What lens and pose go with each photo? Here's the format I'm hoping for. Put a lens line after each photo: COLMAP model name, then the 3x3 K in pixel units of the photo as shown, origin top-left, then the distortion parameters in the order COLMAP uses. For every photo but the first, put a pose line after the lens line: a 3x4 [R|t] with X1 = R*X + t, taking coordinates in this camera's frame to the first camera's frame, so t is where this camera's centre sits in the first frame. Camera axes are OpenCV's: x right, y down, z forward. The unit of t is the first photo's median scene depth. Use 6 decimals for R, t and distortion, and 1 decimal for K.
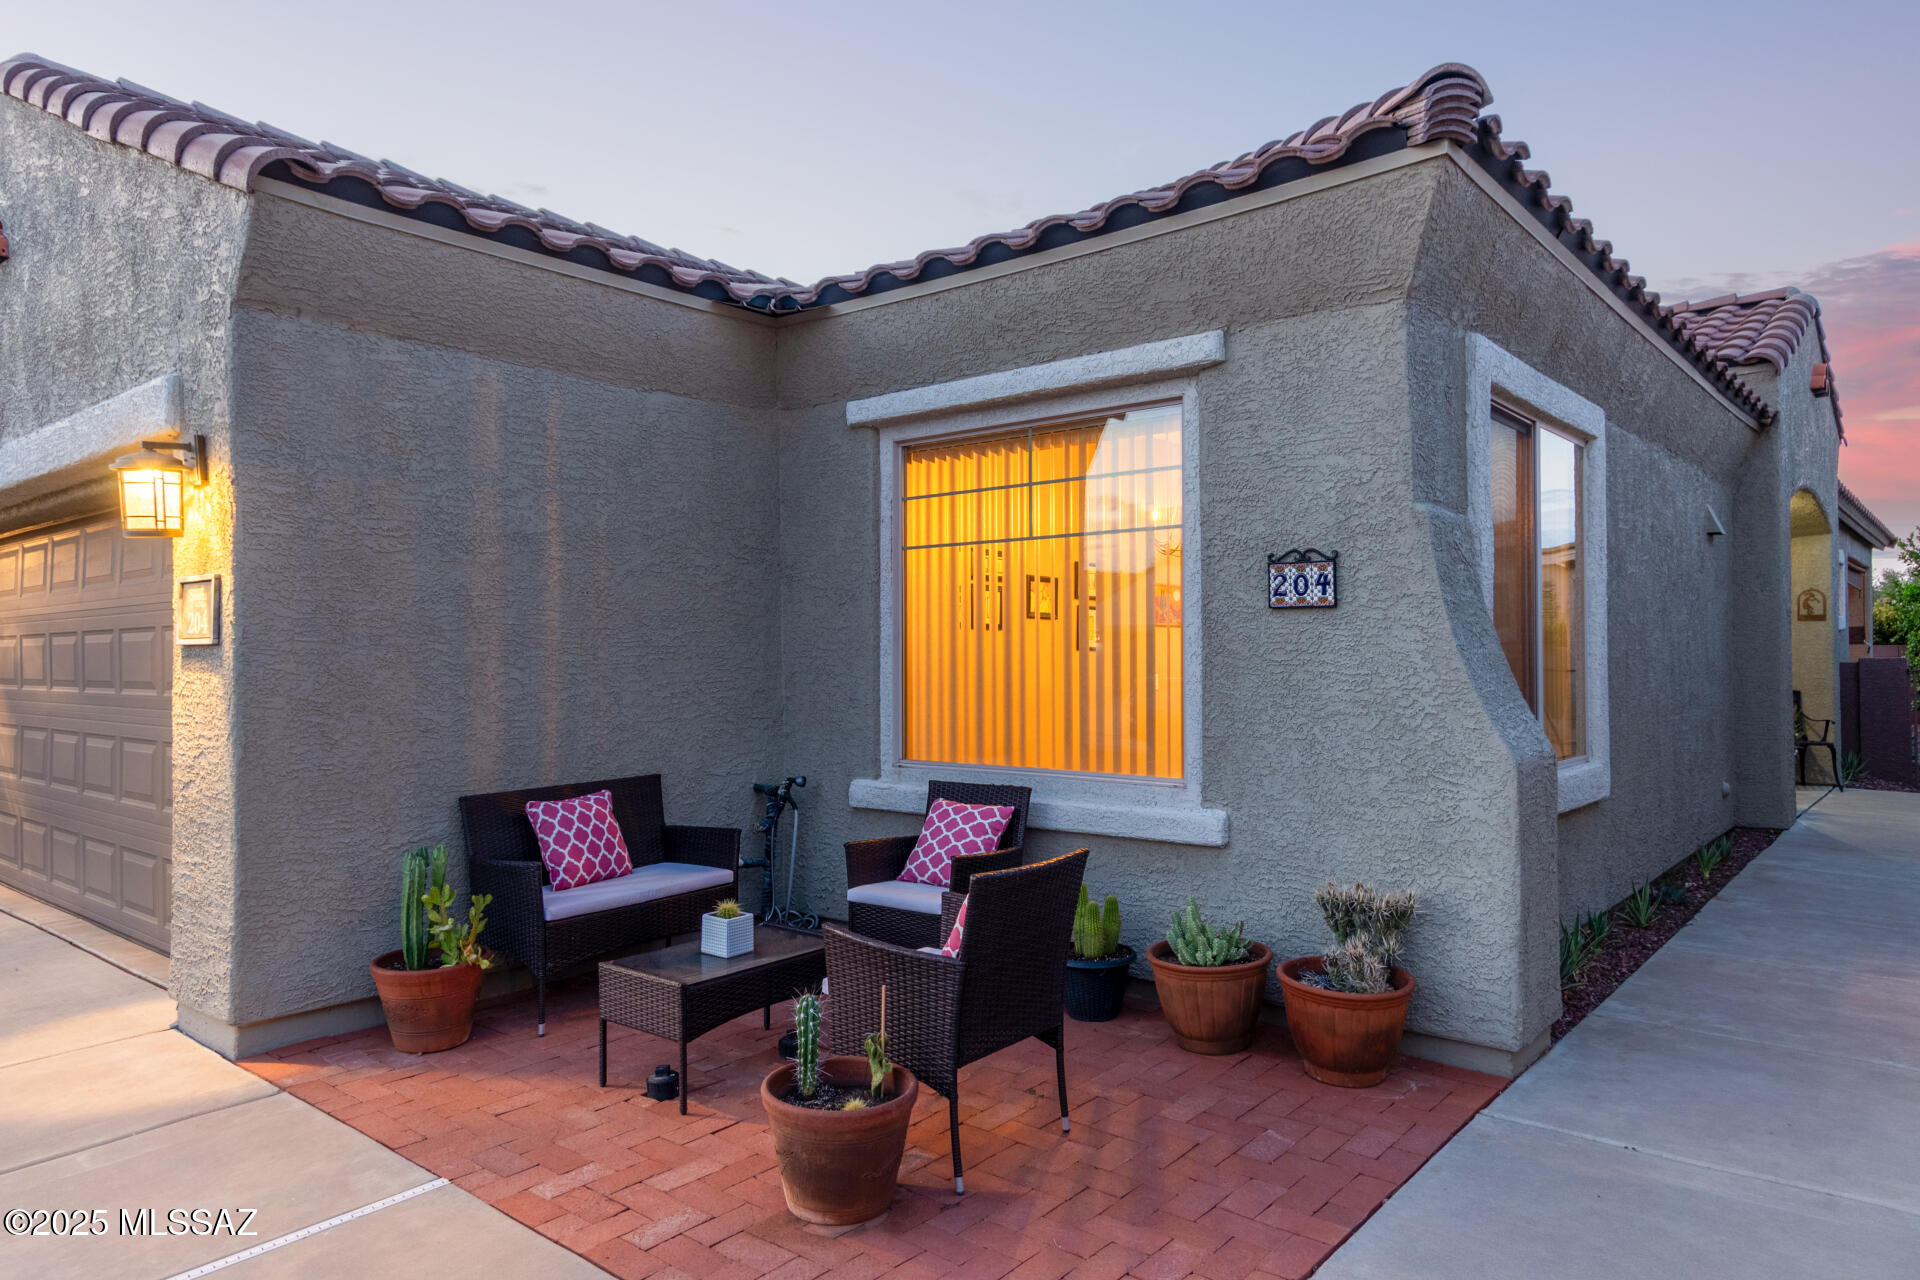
lens RADIAL K [[1226.1, 0, 962.1], [0, 1226.1, 635.1], [0, 0, 1]] dist [0.003291, 0.001214]
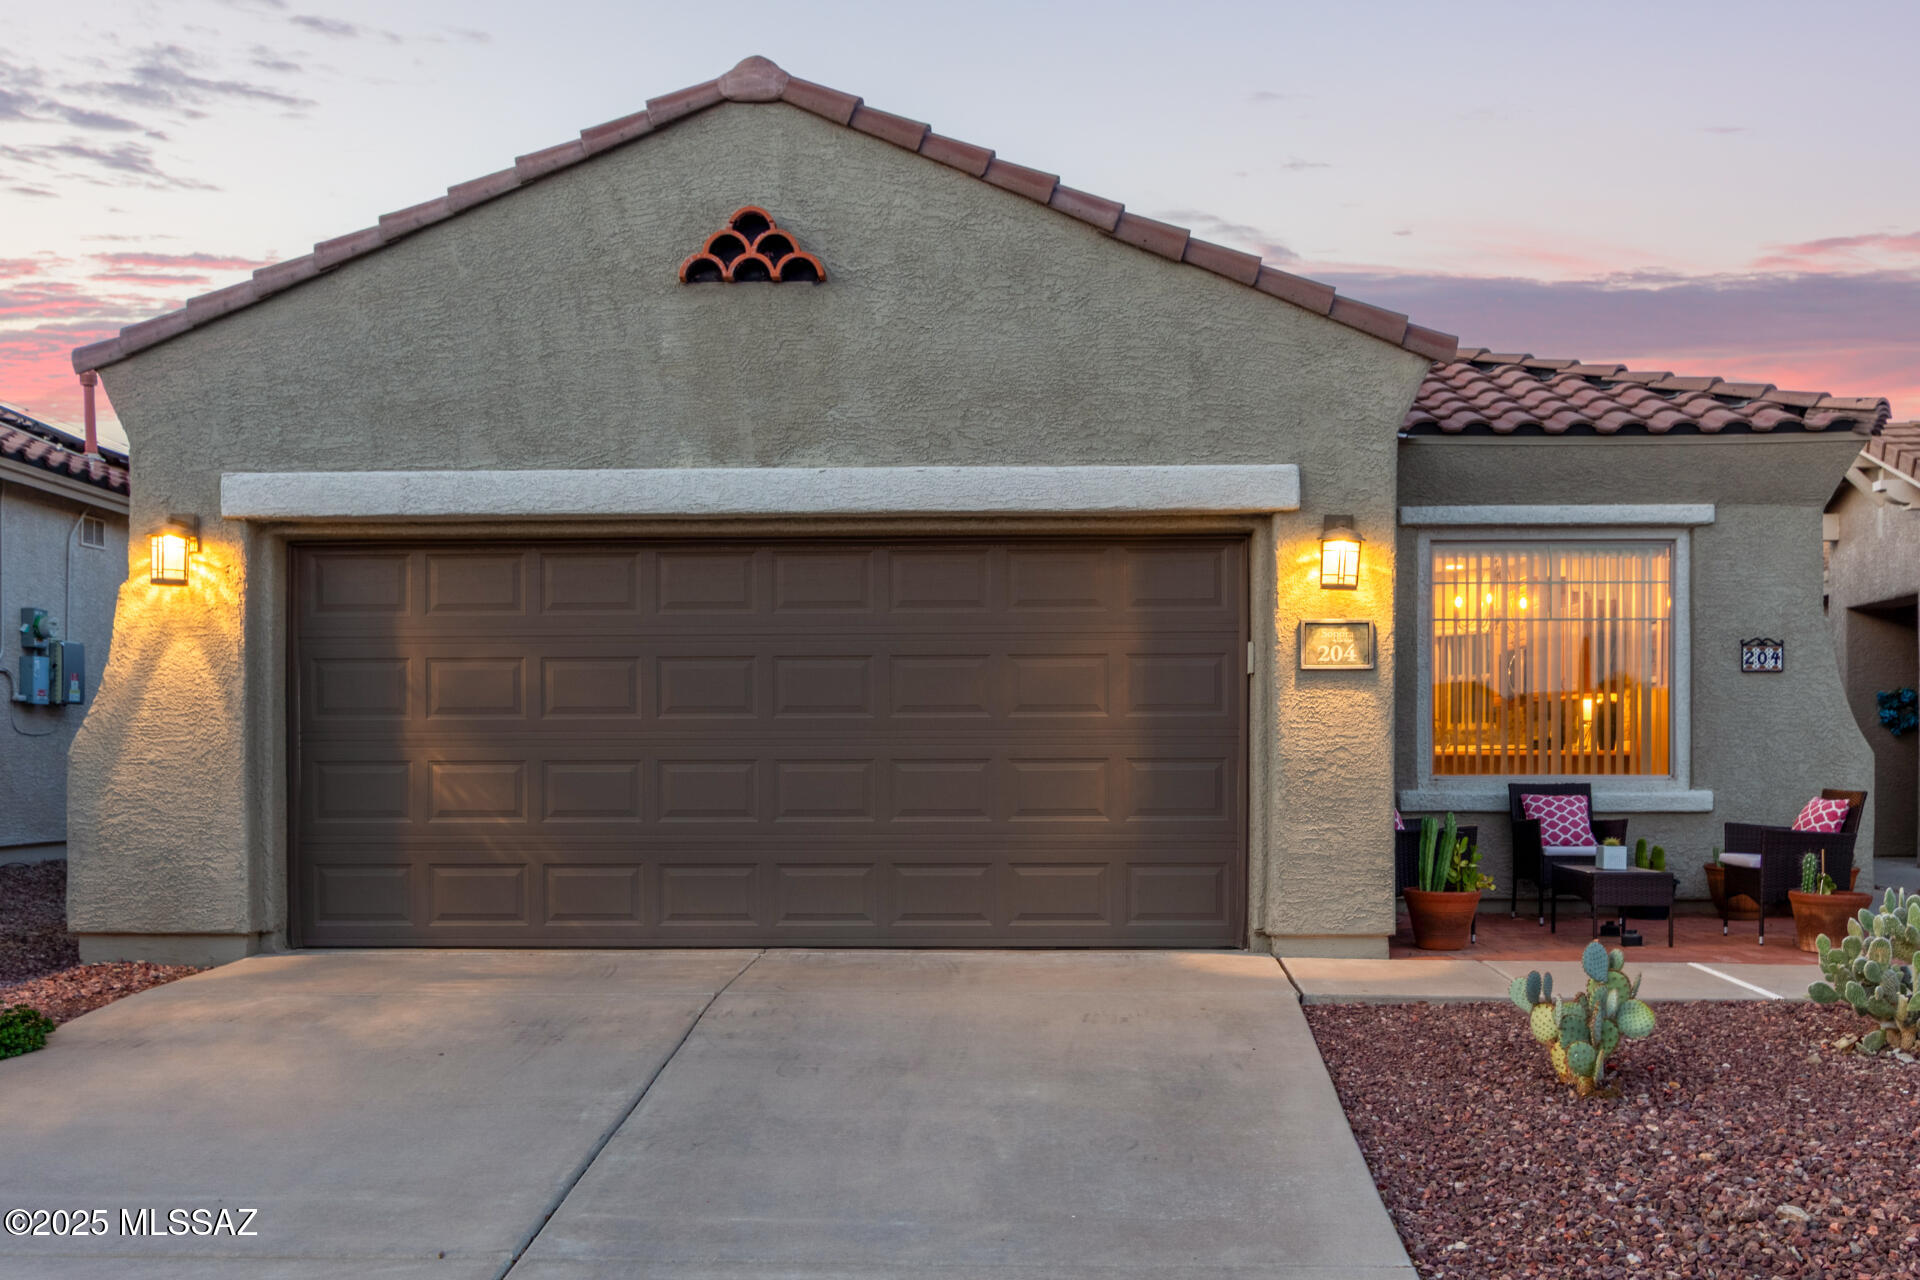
lens RADIAL K [[1822.0, 0, 964.5], [0, 1822.0, 783.9], [0, 0, 1]] dist [-0.011945, 0.000000]
pose [[0.788889, -0.002166, 0.614532, -1.991094], [-0.012975, 0.999712, 0.020180, 0.090528], [-0.614398, -0.023893, 0.788634, -0.319130]]
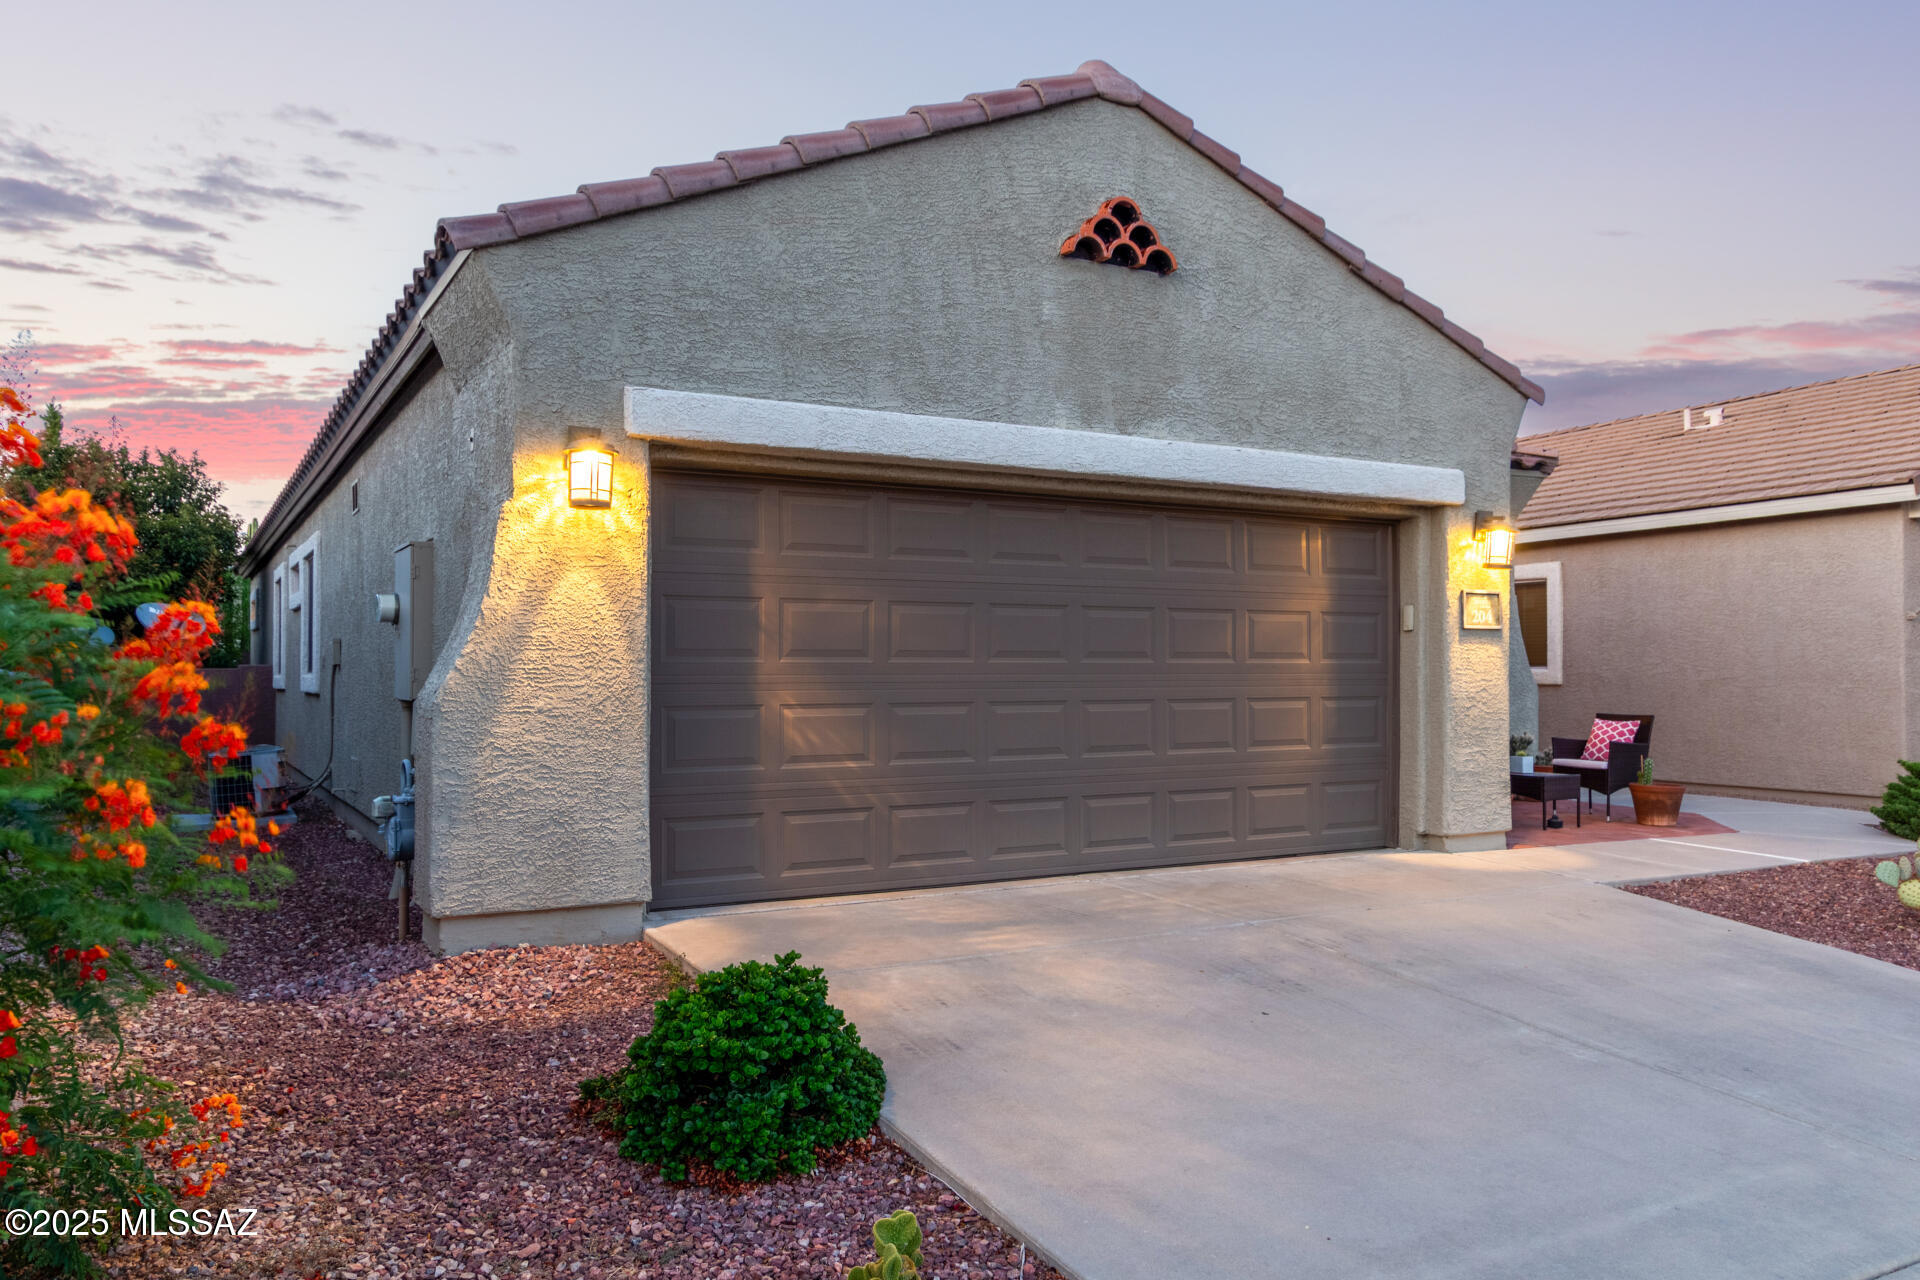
lens RADIAL K [[1416.6, 0, 954.7], [0, 1416.6, 649.4], [0, 0, 1]] dist [-0.005702, 0.007871]
pose [[0.353417, 0.022641, 0.935192, -2.551251], [-0.016262, 0.999705, -0.018057, 0.079178], [-0.935325, -0.008827, 0.353681, 0.894168]]
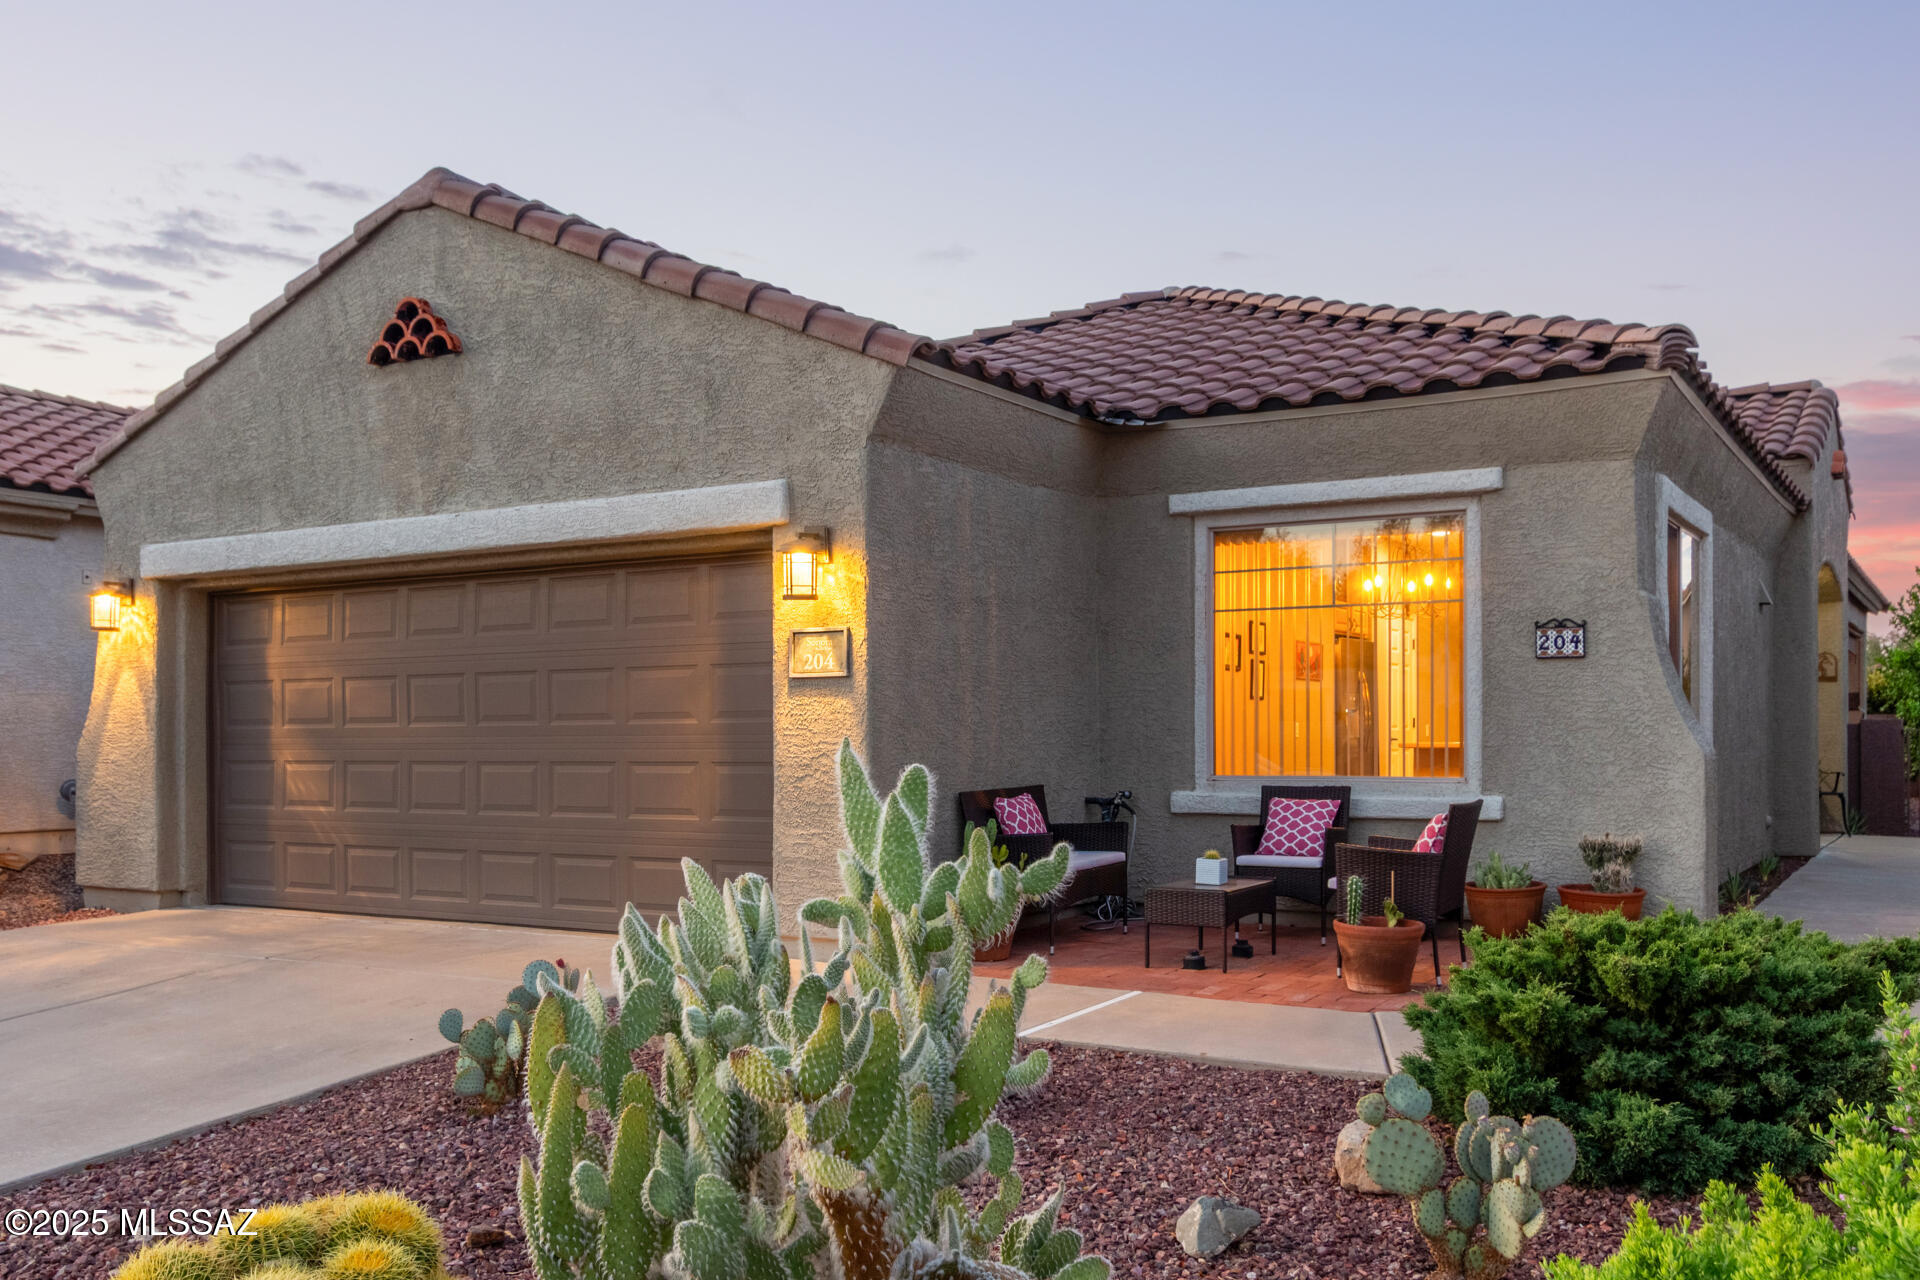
lens RADIAL K [[1694.0, 0, 955.7], [0, 1694.0, 733.2], [0, 0, 1]] dist [-0.005901, -0.002825]
pose [[0.988291, 0.002113, 0.152569, -0.689376], [-0.004088, 0.999912, 0.012631, 0.042108], [-0.152529, -0.013107, 0.988212, -0.838786]]
